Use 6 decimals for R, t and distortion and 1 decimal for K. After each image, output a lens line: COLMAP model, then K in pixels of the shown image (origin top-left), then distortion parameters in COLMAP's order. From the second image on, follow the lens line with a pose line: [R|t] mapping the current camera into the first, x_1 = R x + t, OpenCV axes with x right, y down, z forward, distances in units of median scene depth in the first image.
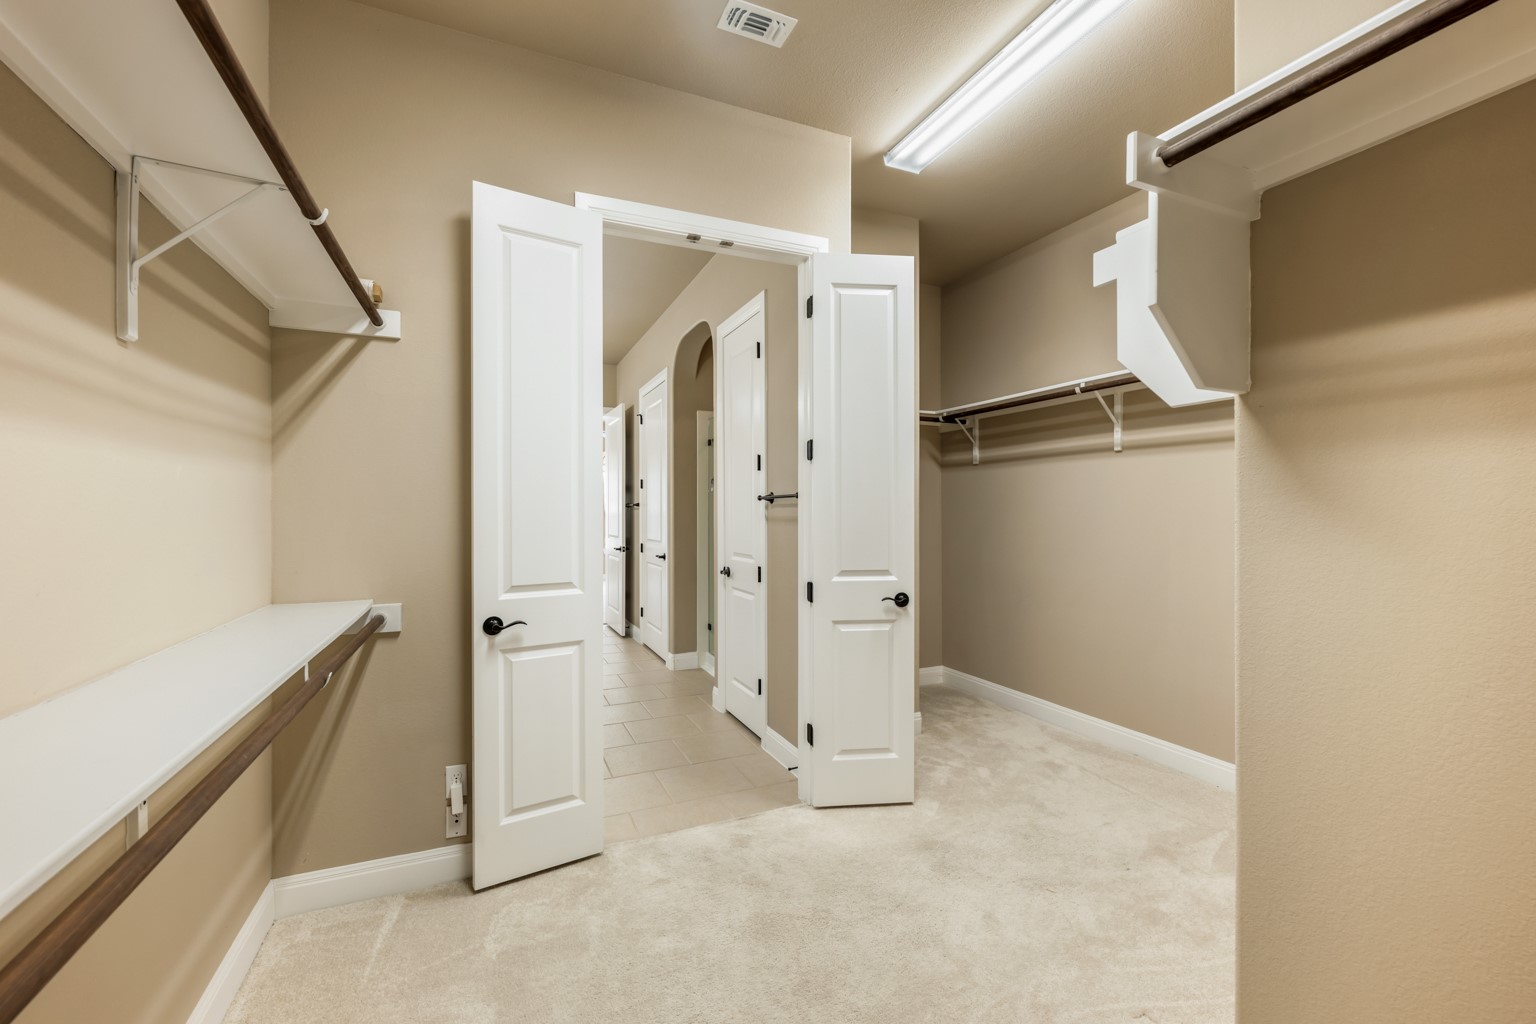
lens RADIAL K [[643.5, 0, 768.3], [0, 643.5, 509.7], [0, 0, 1]] dist [-0.001212, -0.000155]
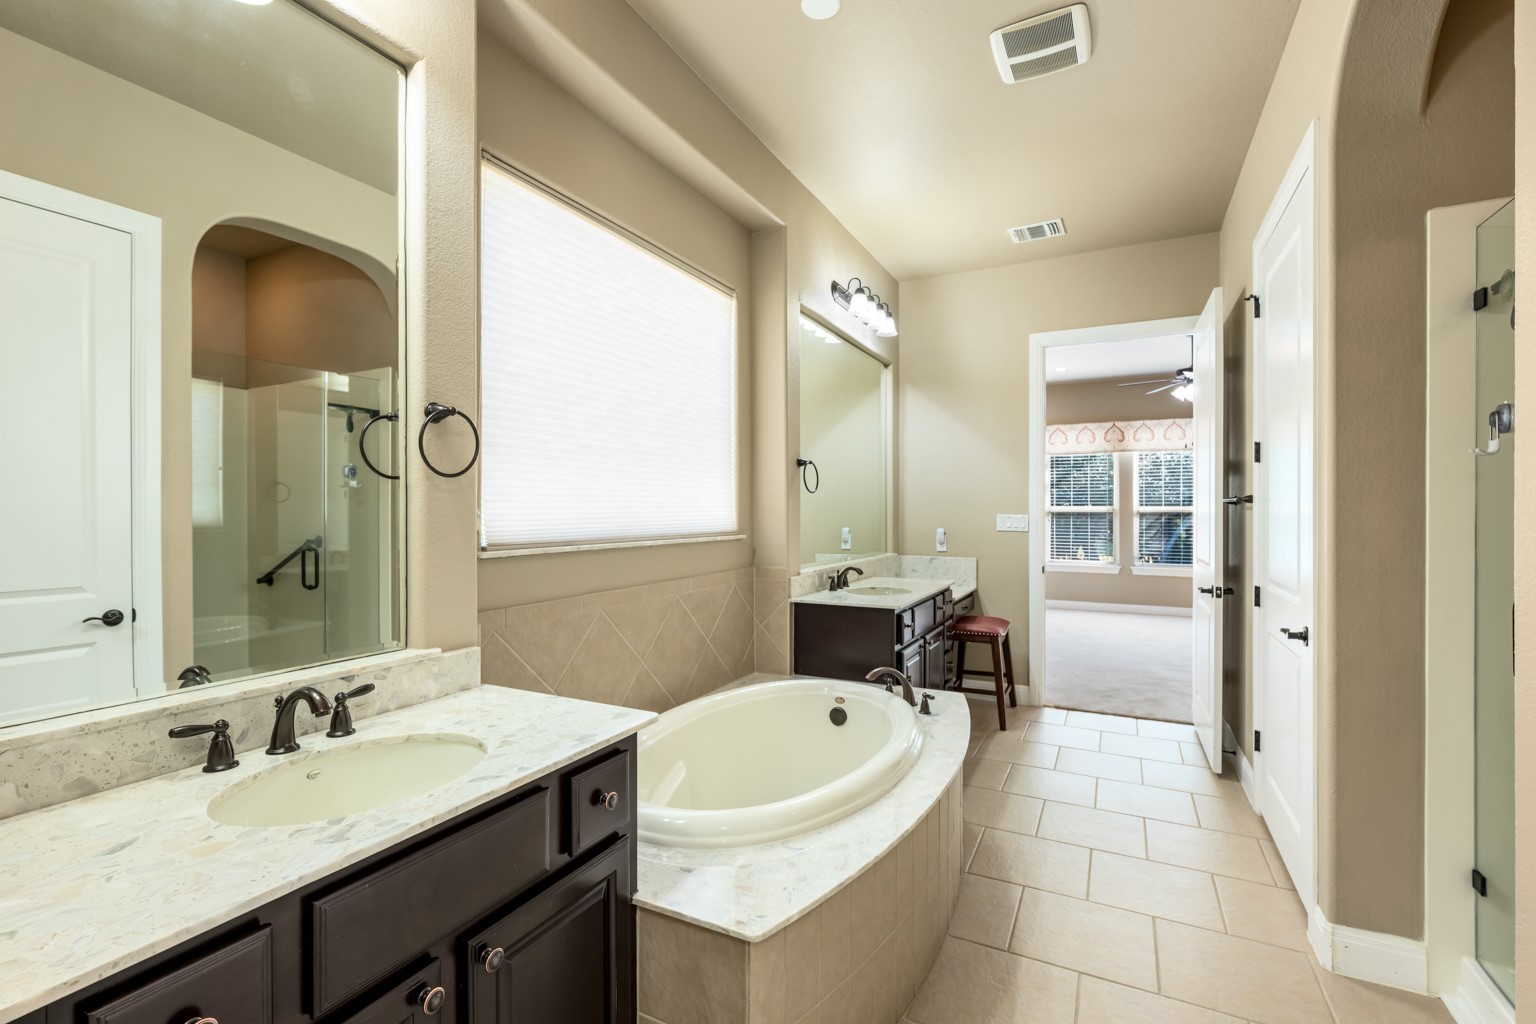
lens RADIAL K [[664.9, 0, 766.6], [0, 664.9, 512.4], [0, 0, 1]] dist [-0.001194, -0.000106]
pose [[0.613421, 0.005588, -0.789736, -0.043520], [-0.002765, 0.999984, 0.004928, 0.000107], [0.789751, -0.000840, 0.613427, 0.460376]]
